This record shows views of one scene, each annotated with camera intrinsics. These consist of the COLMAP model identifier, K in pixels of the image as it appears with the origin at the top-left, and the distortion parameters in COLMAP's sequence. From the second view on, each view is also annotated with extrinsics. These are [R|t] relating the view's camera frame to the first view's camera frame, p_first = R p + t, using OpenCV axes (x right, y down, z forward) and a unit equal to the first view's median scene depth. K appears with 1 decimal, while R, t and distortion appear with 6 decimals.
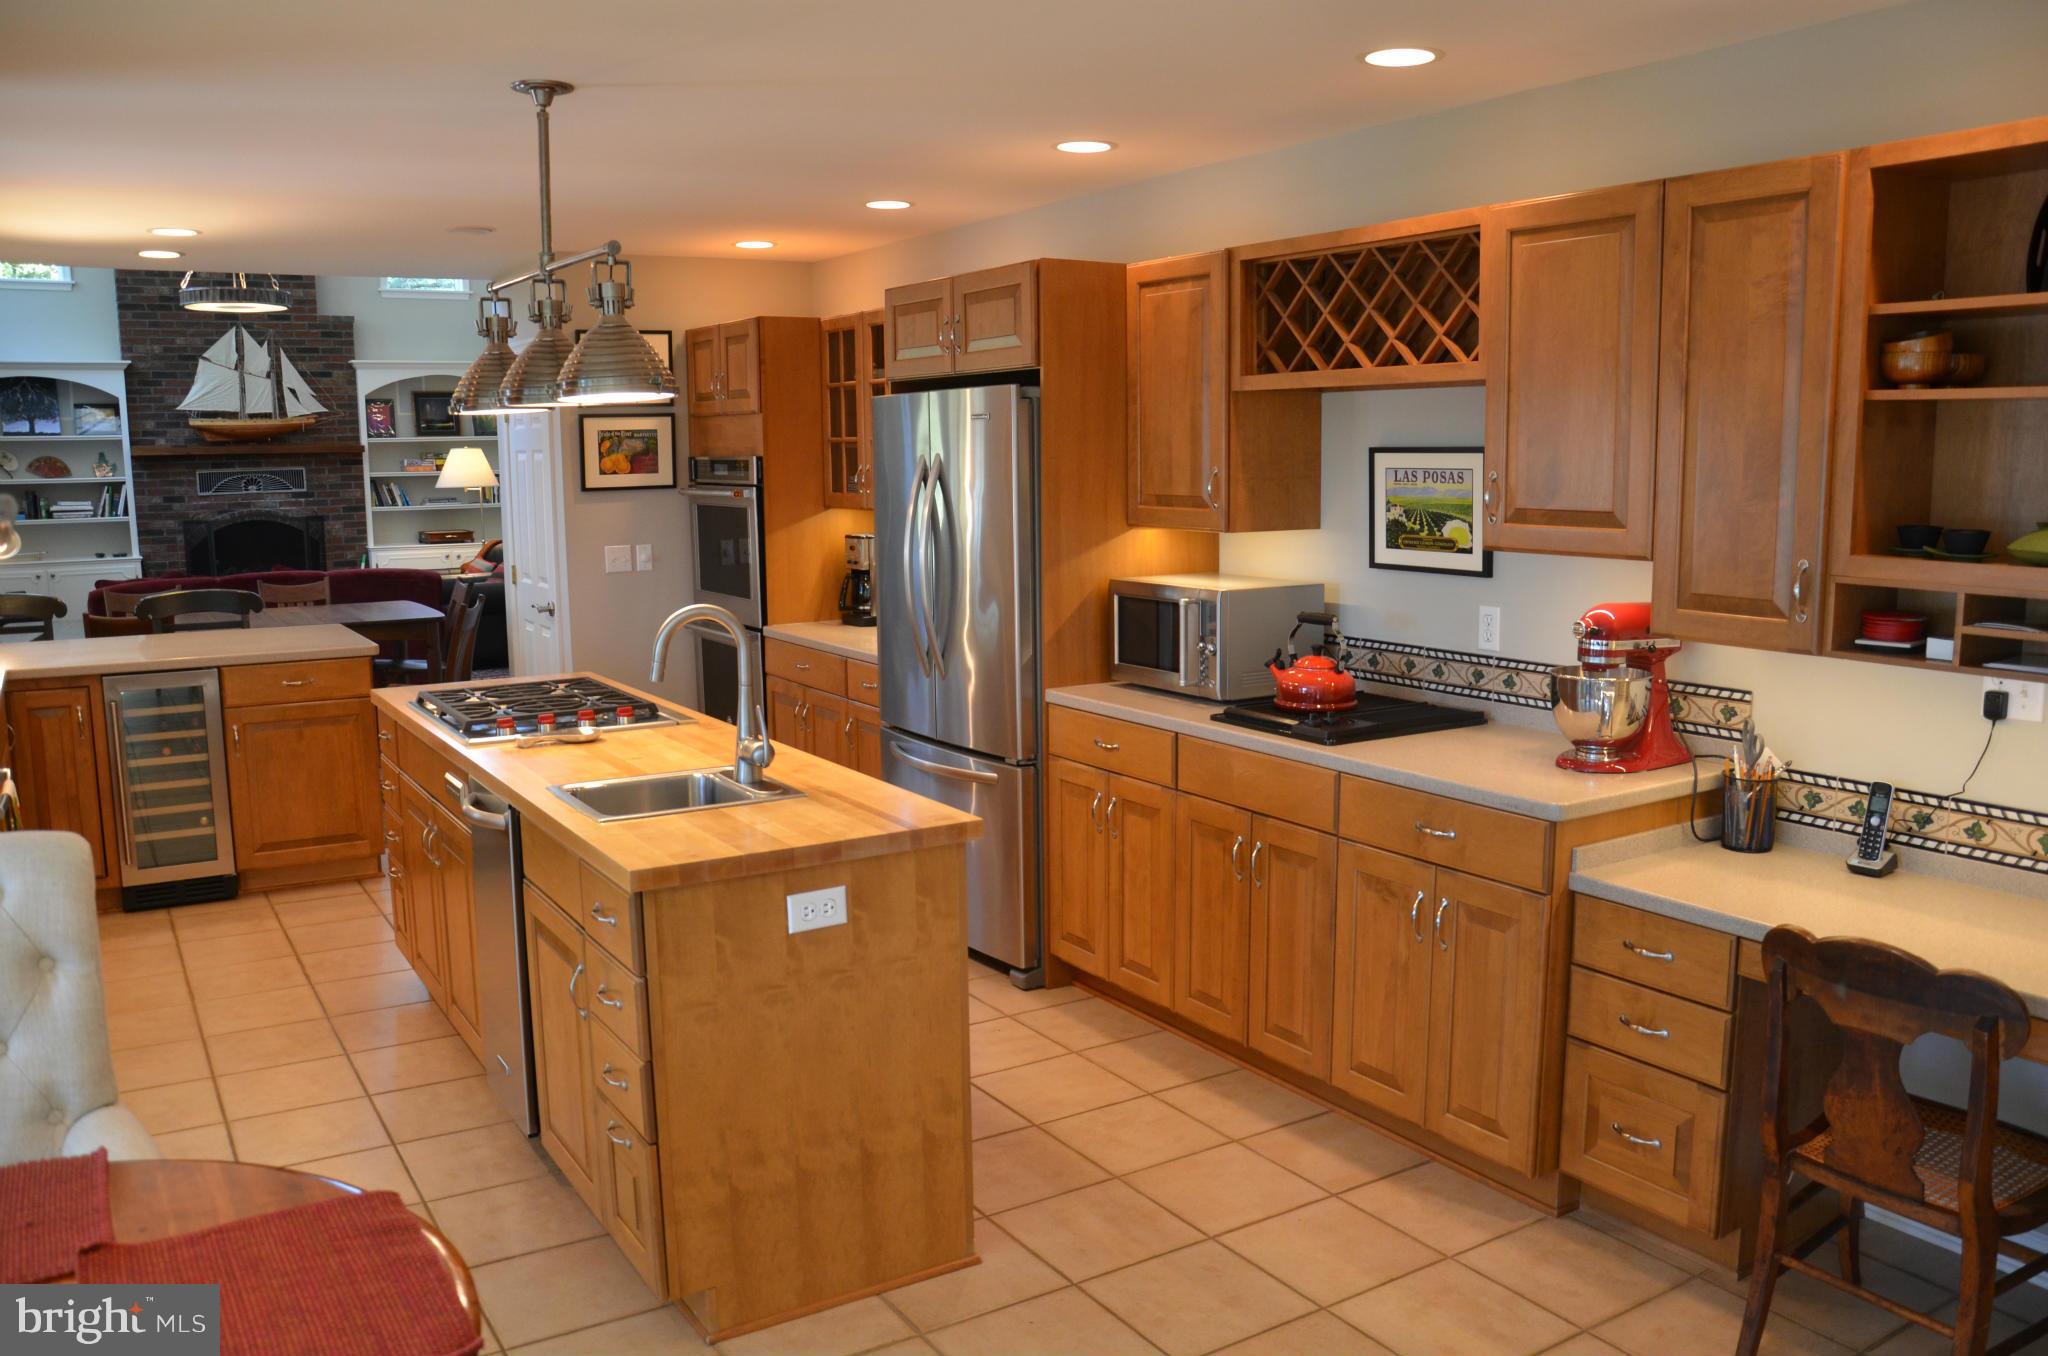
lens RADIAL K [[1595.9, 0, 1029.9], [0, 1595.9, 698.8], [0, 0, 1]] dist [-0.152062, 0.120295]
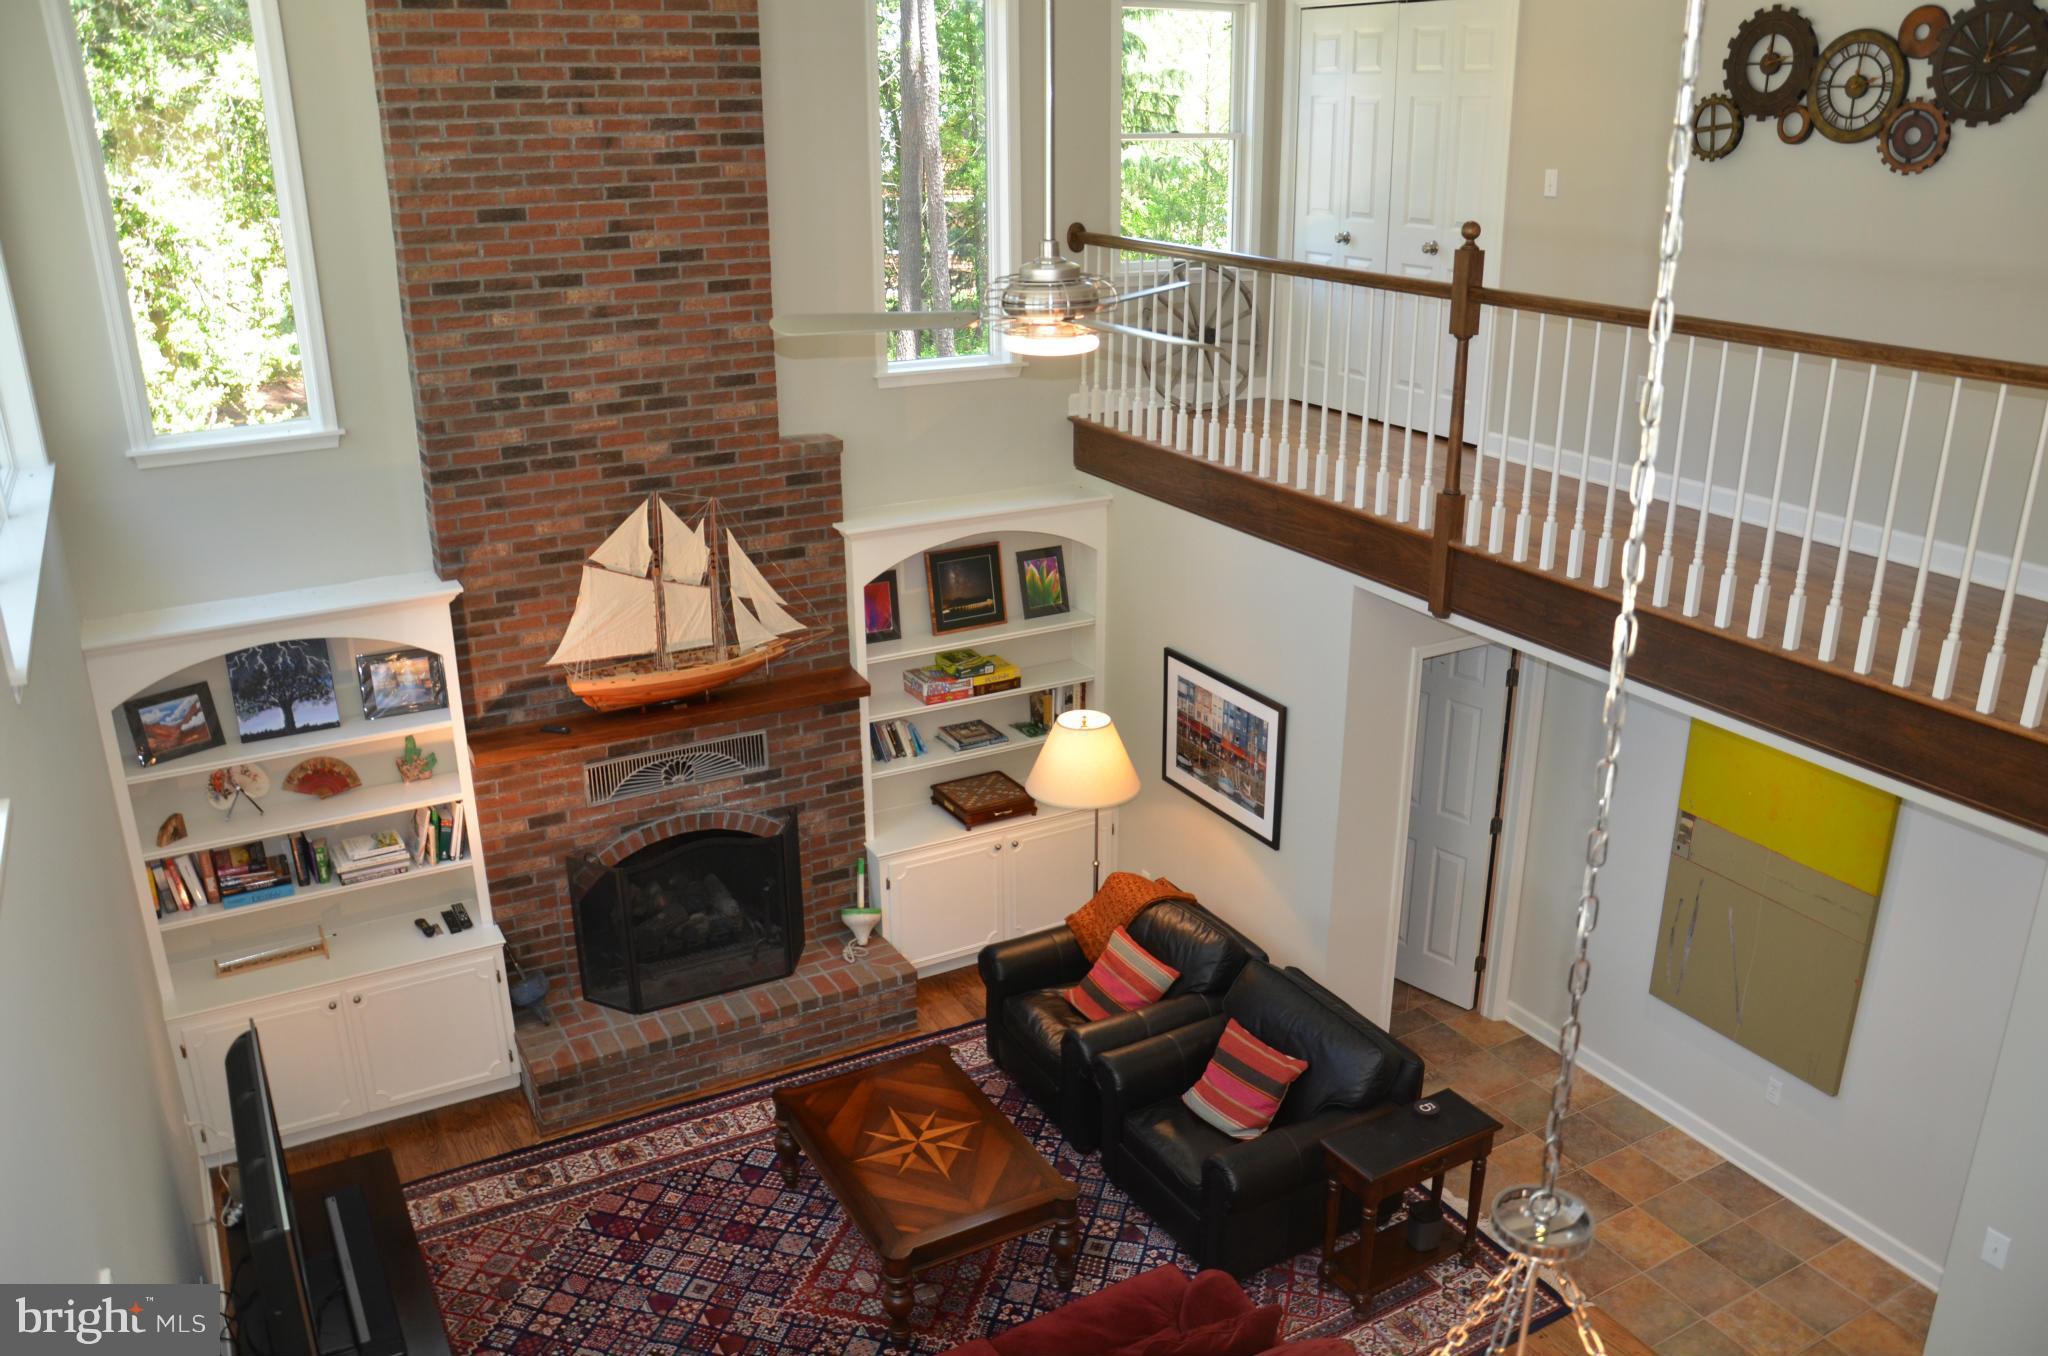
lens RADIAL K [[1595.9, 0, 1029.9], [0, 1595.9, 698.8], [0, 0, 1]] dist [-0.152062, 0.120295]
pose [[0.998702, 0.023030, -0.045440, -0.361071], [-0.013477, 0.979640, 0.200310, -0.282068], [0.049128, -0.199438, 0.978678, 0.473191]]
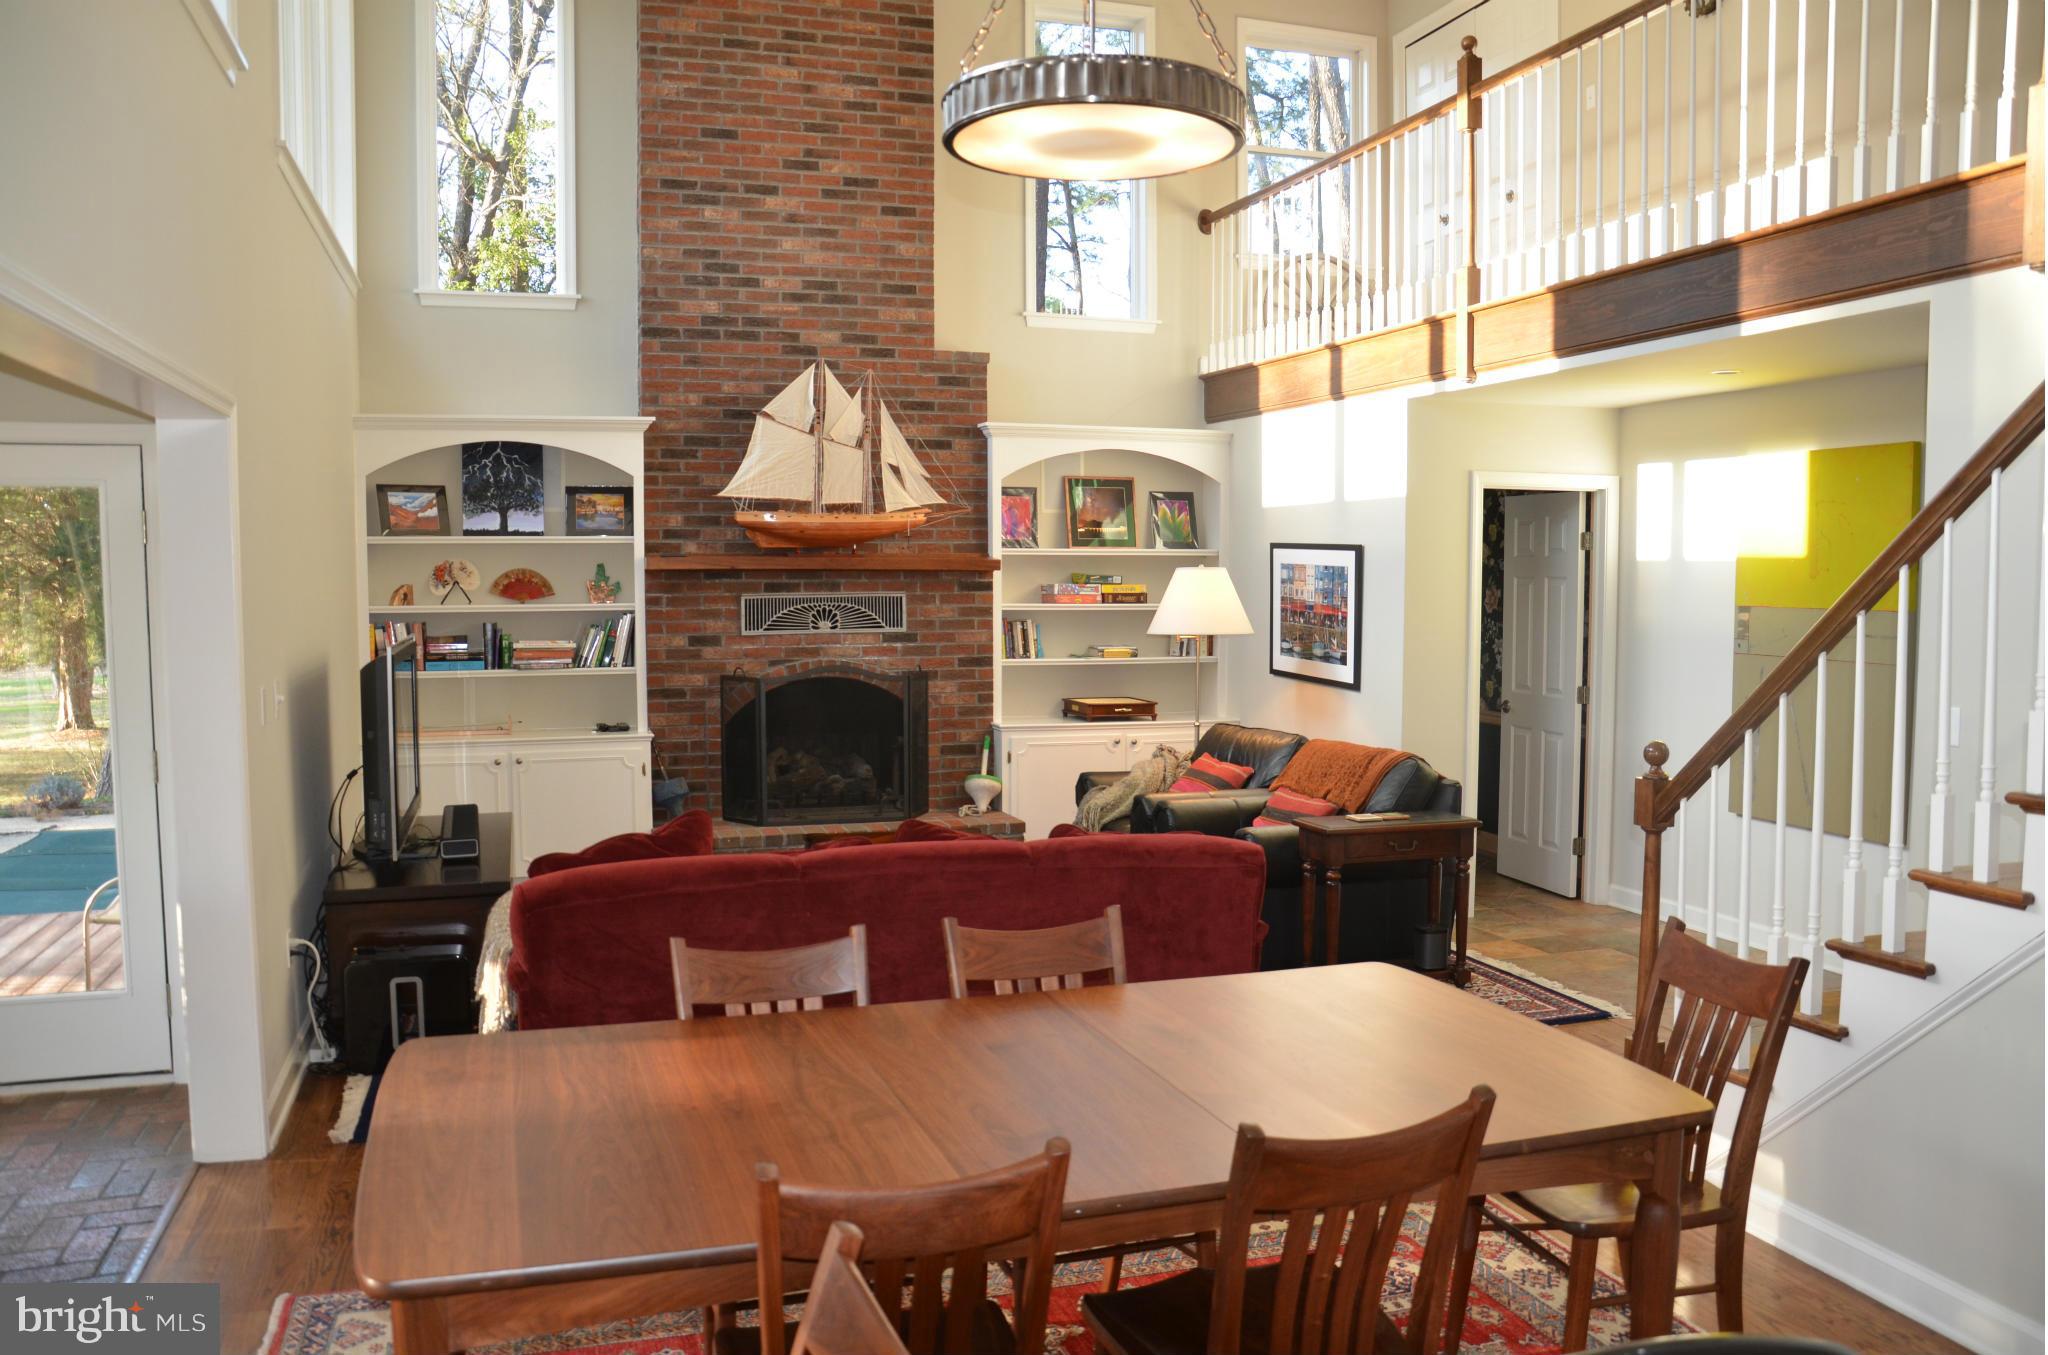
lens RADIAL K [[1595.9, 0, 1029.9], [0, 1595.9, 698.3], [0, 0, 1]] dist [-0.152062, 0.120295]
pose [[0.968987, 0.028916, -0.245413, -0.271866], [-0.047100, 0.996535, -0.068553, -0.068747], [0.242580, 0.077986, 0.966992, 0.415356]]
